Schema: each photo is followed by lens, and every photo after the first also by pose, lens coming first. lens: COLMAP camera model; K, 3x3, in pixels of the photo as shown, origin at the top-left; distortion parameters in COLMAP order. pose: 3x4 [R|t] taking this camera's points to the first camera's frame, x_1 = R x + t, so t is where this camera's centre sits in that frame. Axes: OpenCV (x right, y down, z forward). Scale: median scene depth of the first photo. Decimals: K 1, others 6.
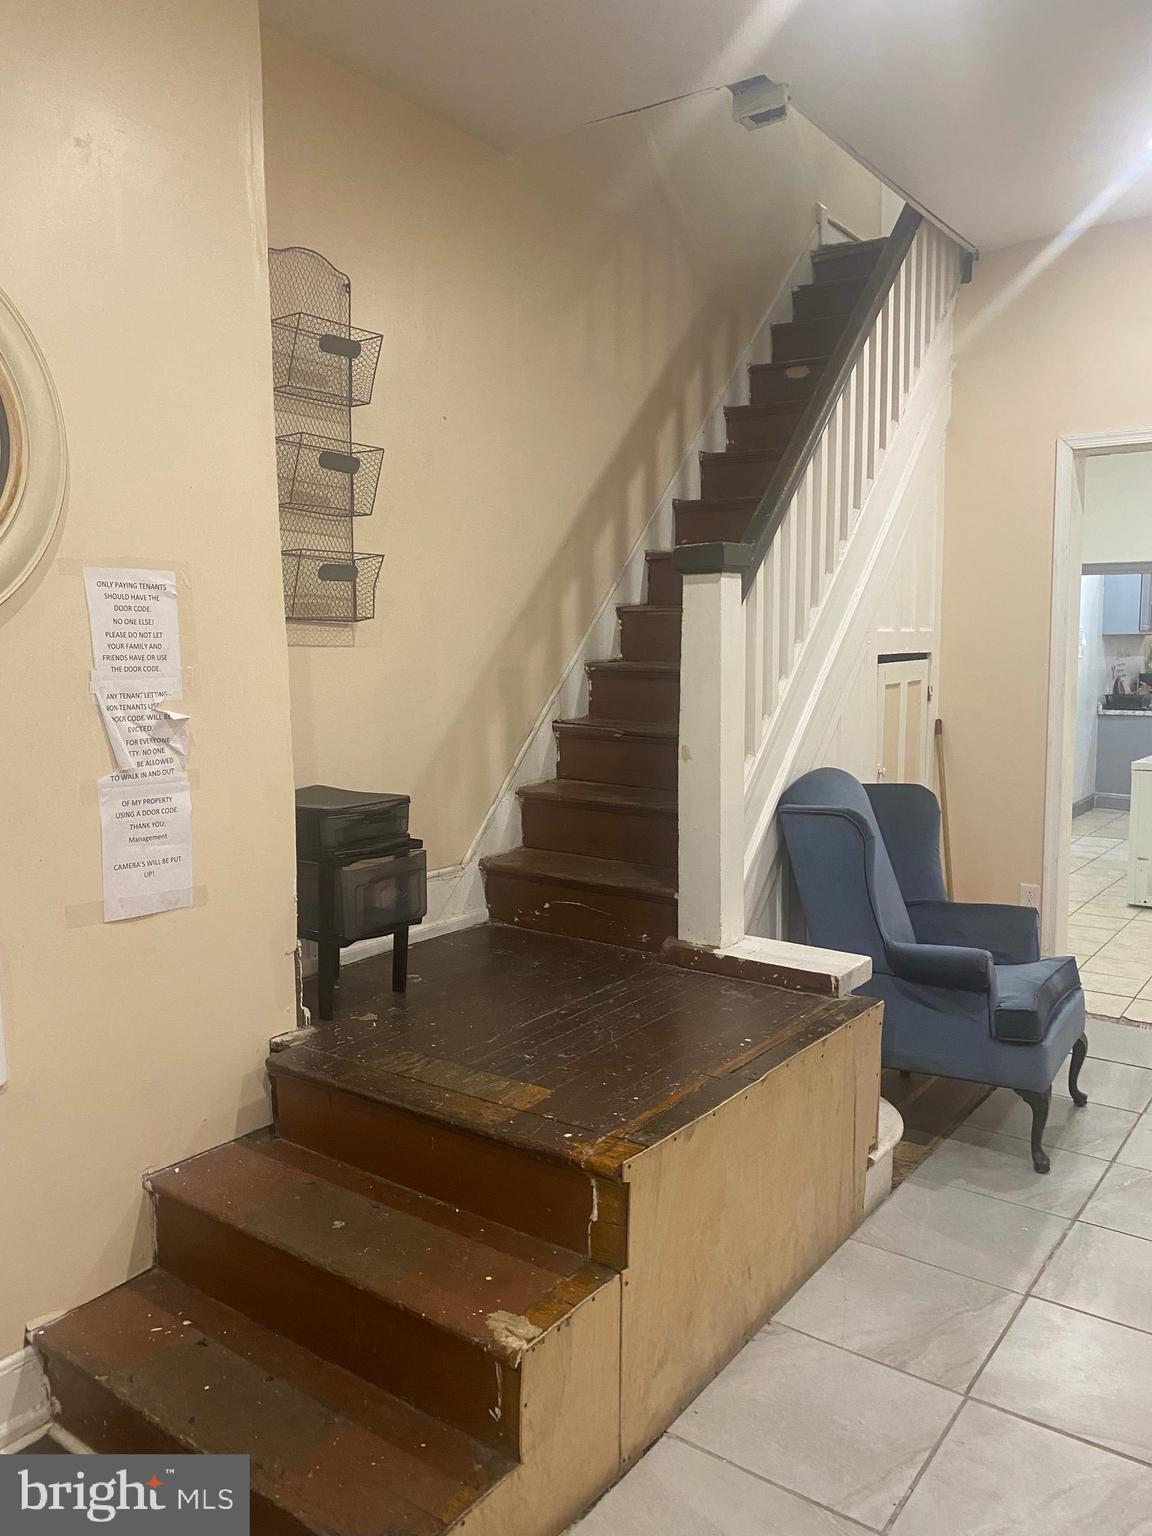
lens RADIAL K [[1179.4, 0, 577.7], [0, 1179.4, 765.7], [0, 0, 1]] dist [0.023872, -0.009867]
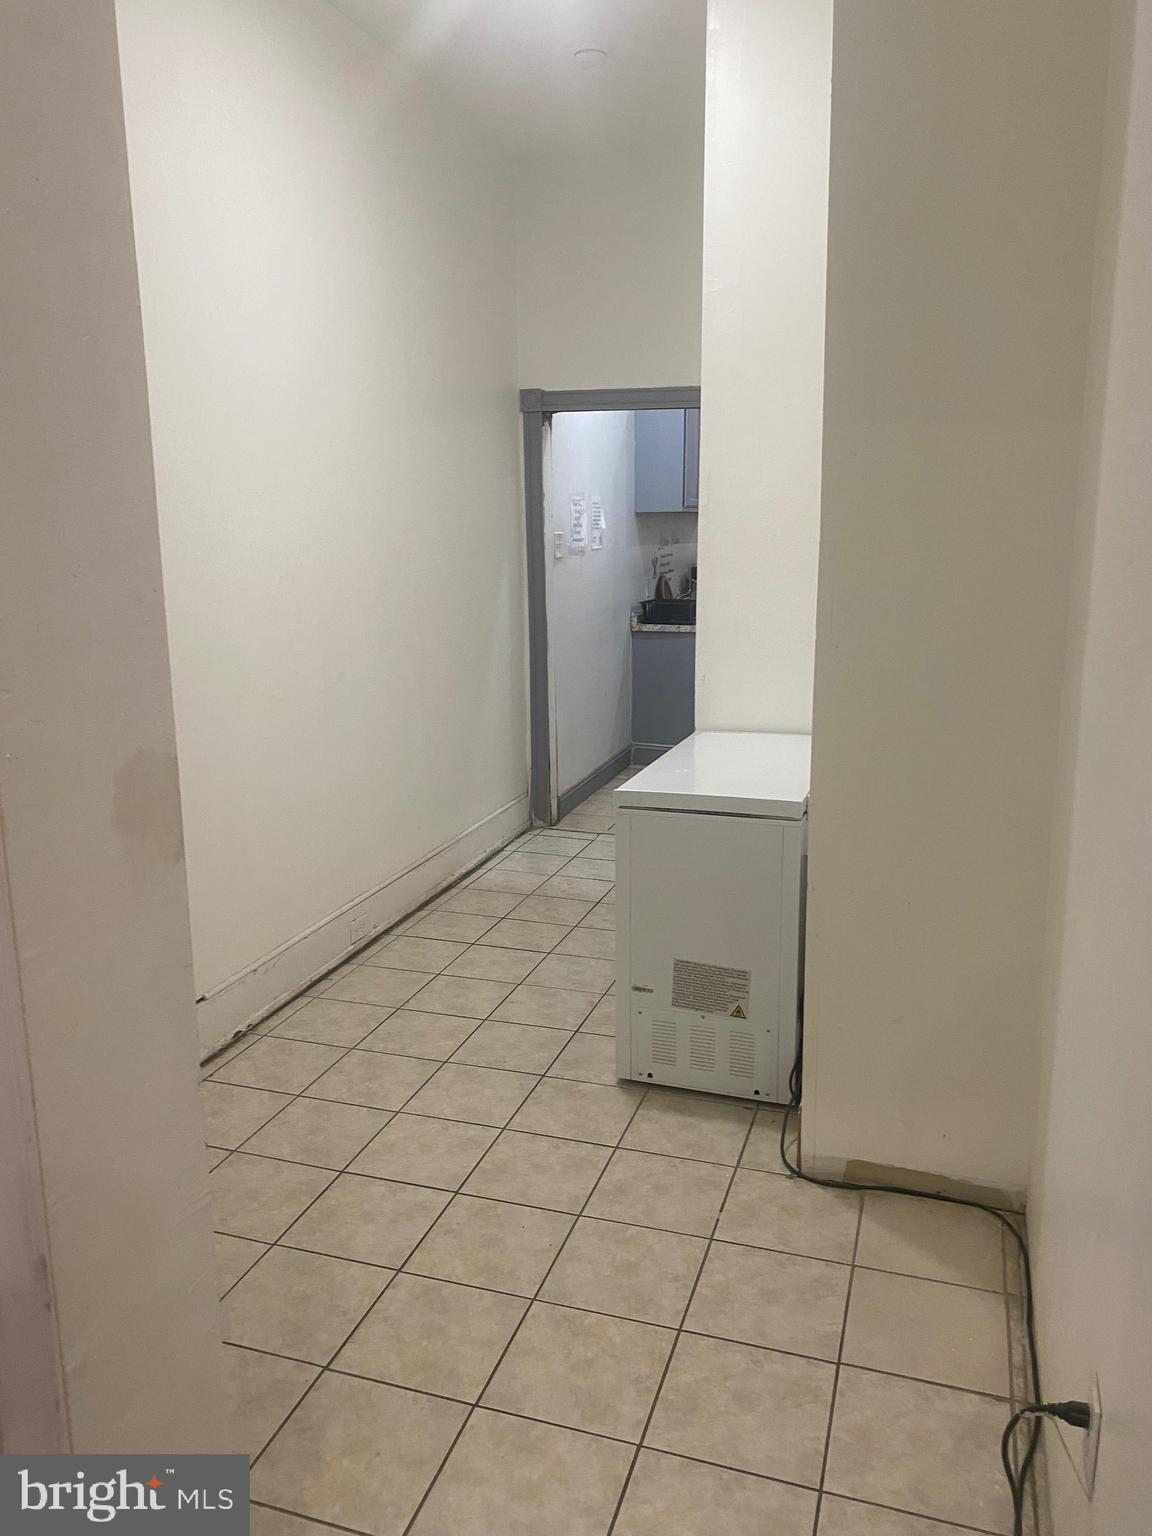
lens RADIAL K [[1179.4, 0, 575.1], [0, 1179.4, 767.1], [0, 0, 1]] dist [0.023872, -0.009867]
pose [[0.951324, -0.067557, 0.300696, 0.196553], [0.036580, 0.993533, 0.107487, -0.039786], [-0.306013, -0.091255, 0.947644, 0.353710]]
